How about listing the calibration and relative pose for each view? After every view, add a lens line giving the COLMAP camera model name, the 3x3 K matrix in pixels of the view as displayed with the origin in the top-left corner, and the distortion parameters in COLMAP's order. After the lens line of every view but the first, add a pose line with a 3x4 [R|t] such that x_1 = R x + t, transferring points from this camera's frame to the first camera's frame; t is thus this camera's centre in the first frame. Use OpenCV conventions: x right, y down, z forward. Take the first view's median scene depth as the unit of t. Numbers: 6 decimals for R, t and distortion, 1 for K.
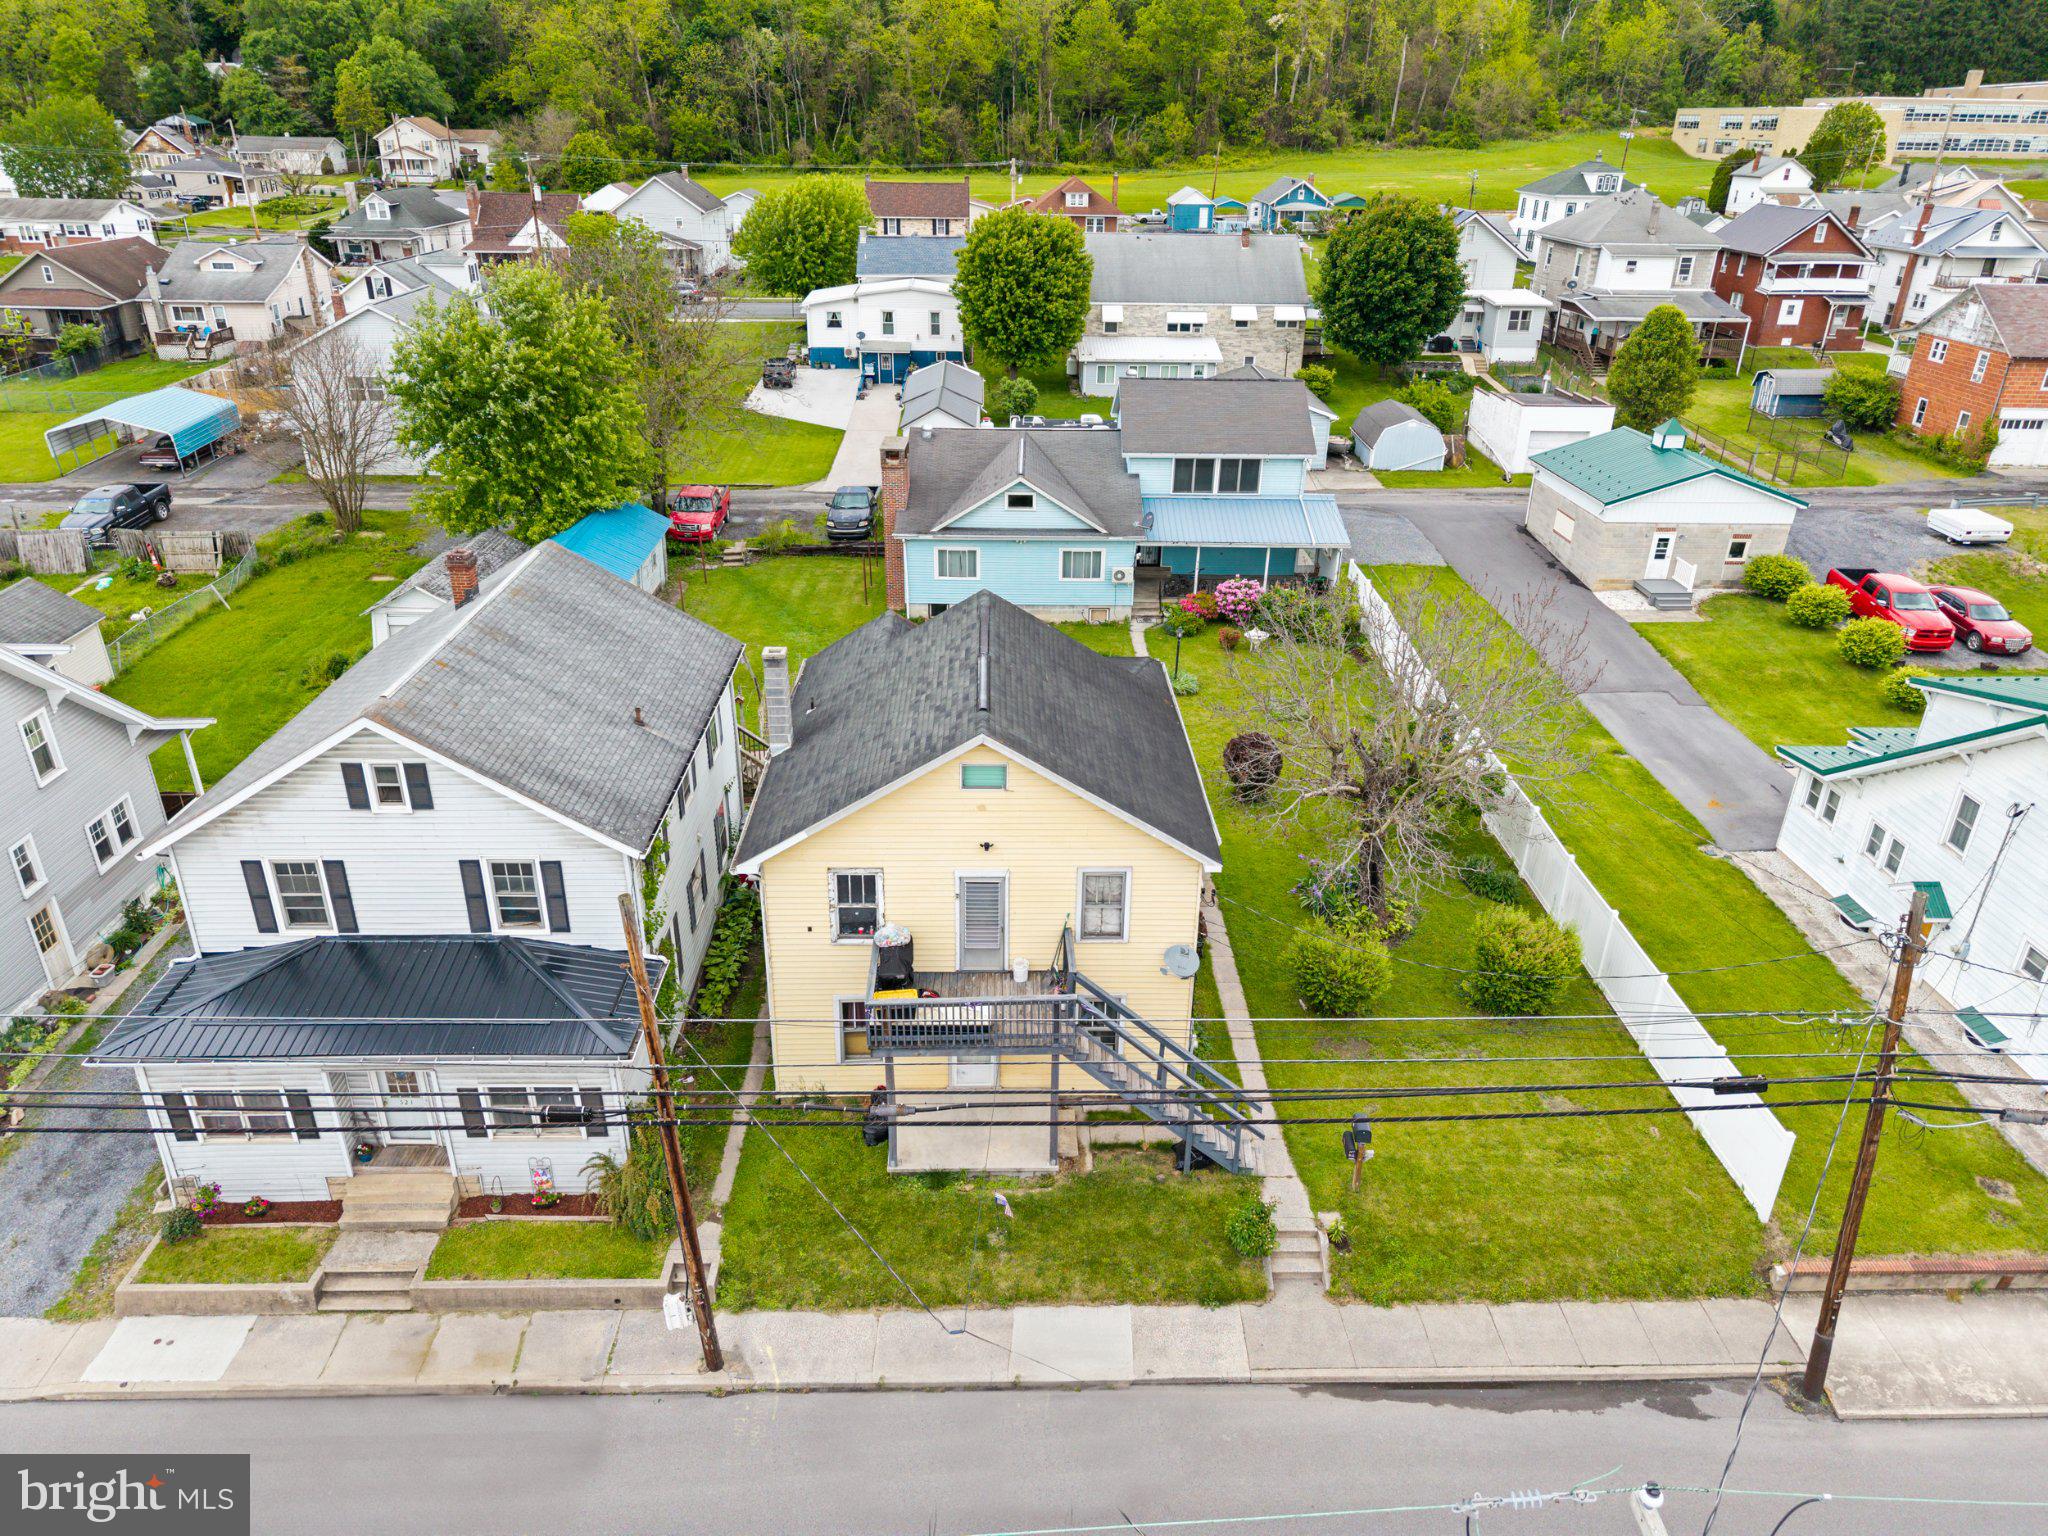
lens RADIAL K [[1369.5, 0, 1036.5], [0, 1369.5, 768.0], [0, 0, 1]] dist [0.035721, -0.028244]
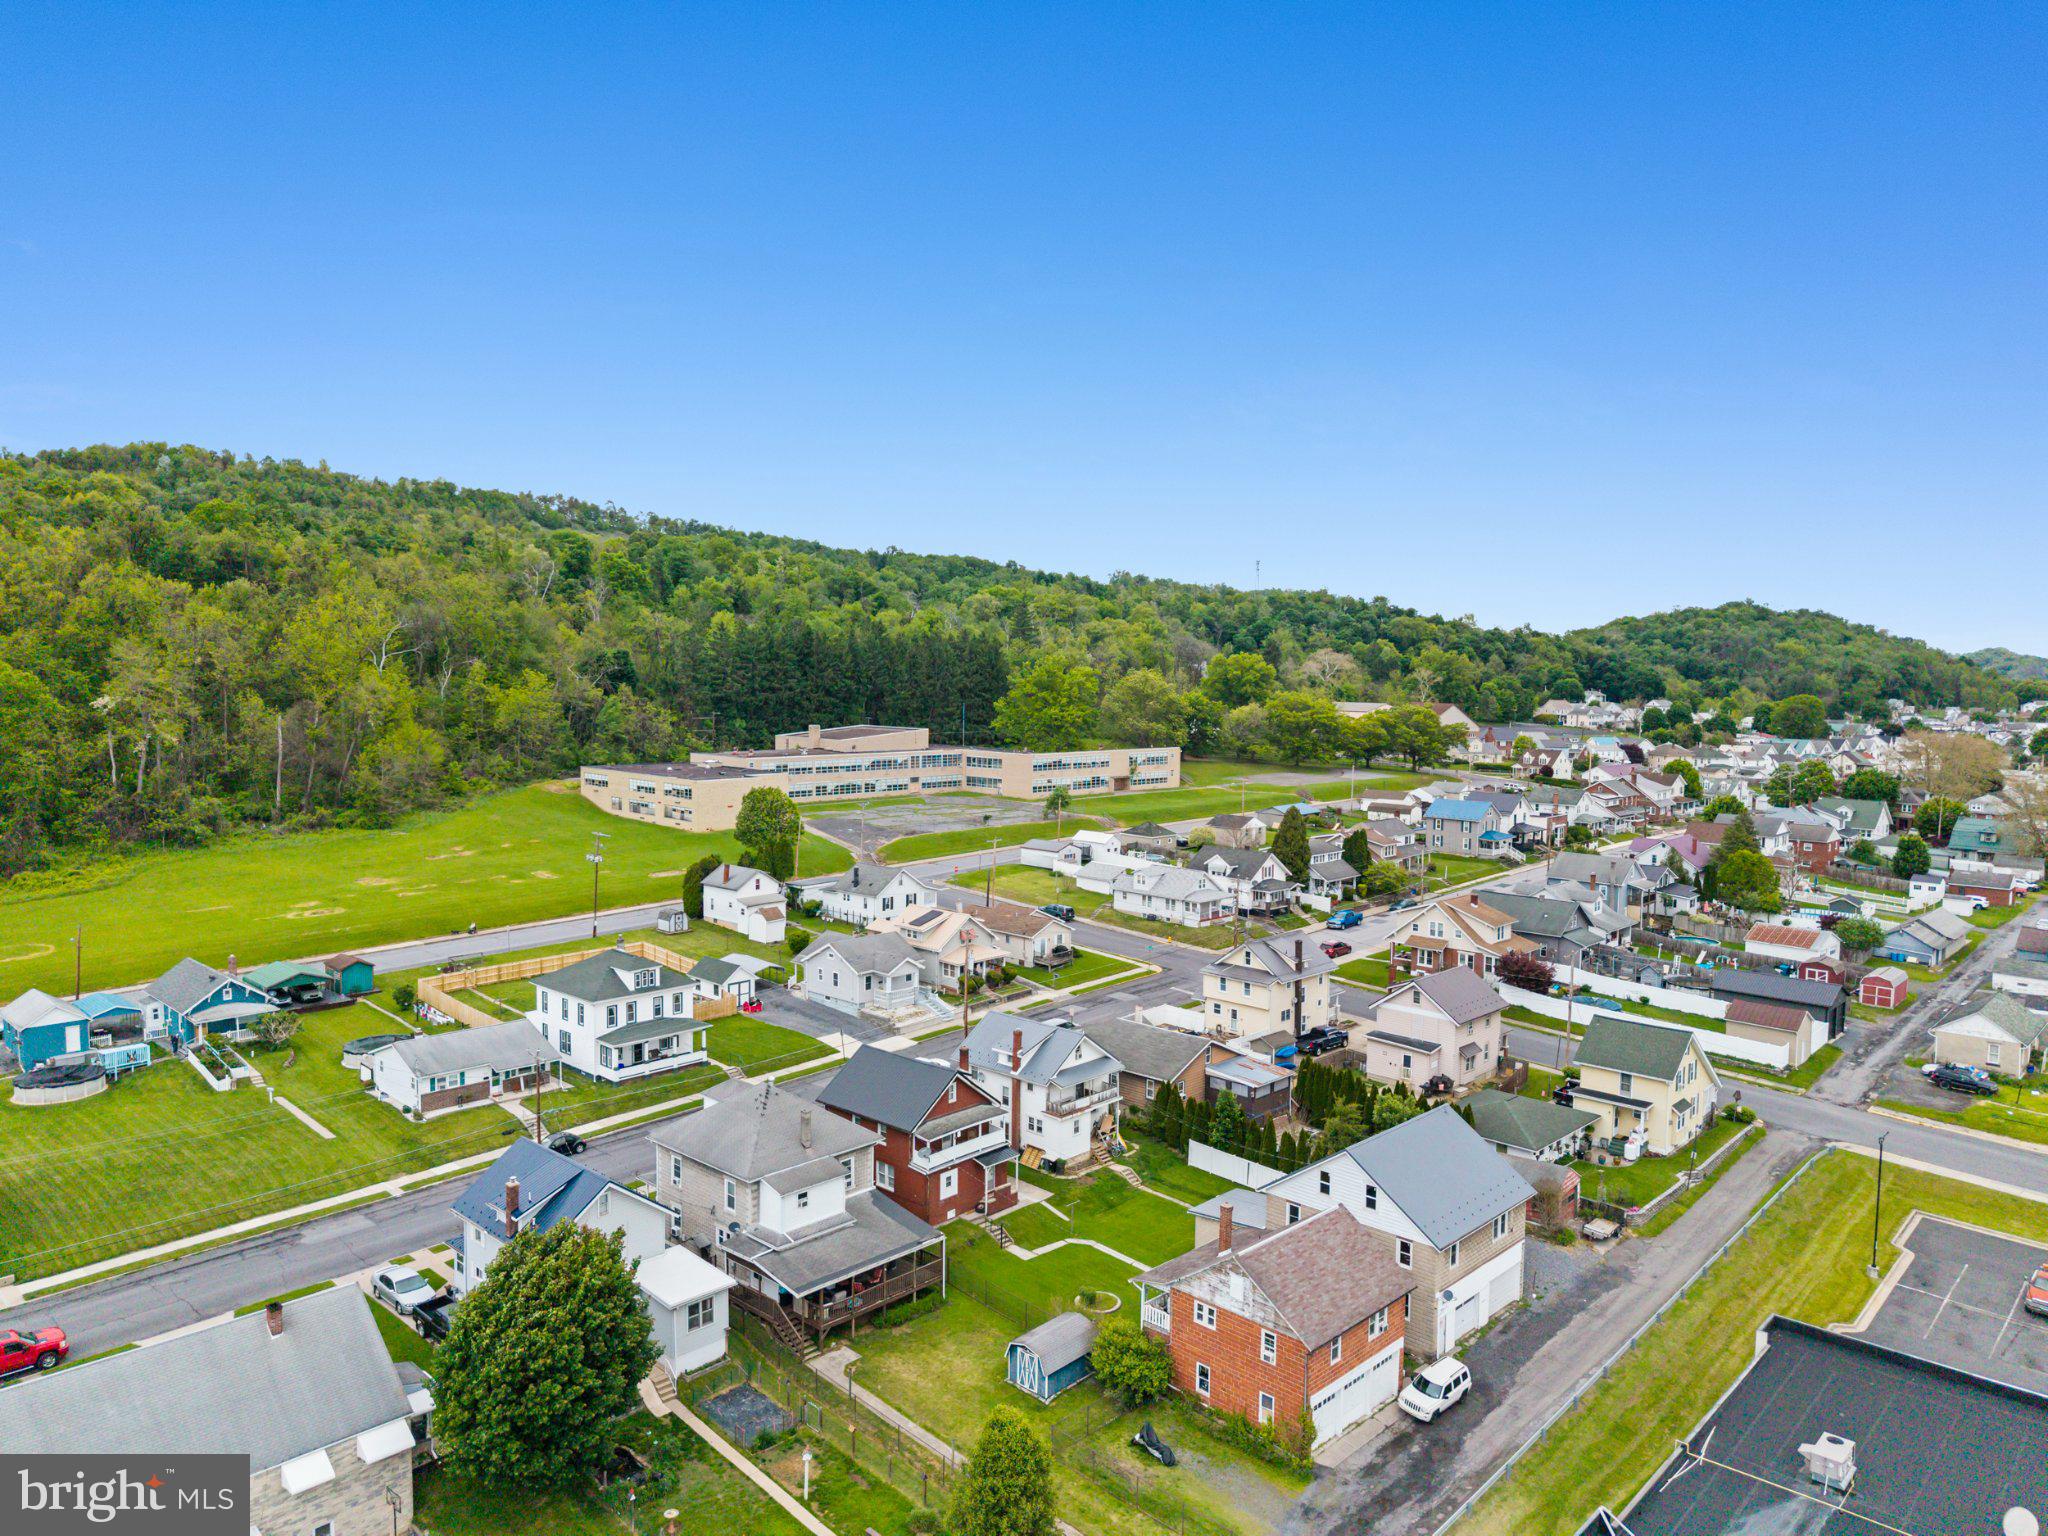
lens RADIAL K [[1369.5, 0, 1030.5], [0, 1369.5, 766.2], [0, 0, 1]] dist [0.035721, -0.028244]
pose [[0.715537, -0.061593, 0.695854, -0.013105], [0.307983, 0.921888, -0.235094, -0.209387], [-0.627019, 0.382530, 0.678615, 0.151770]]
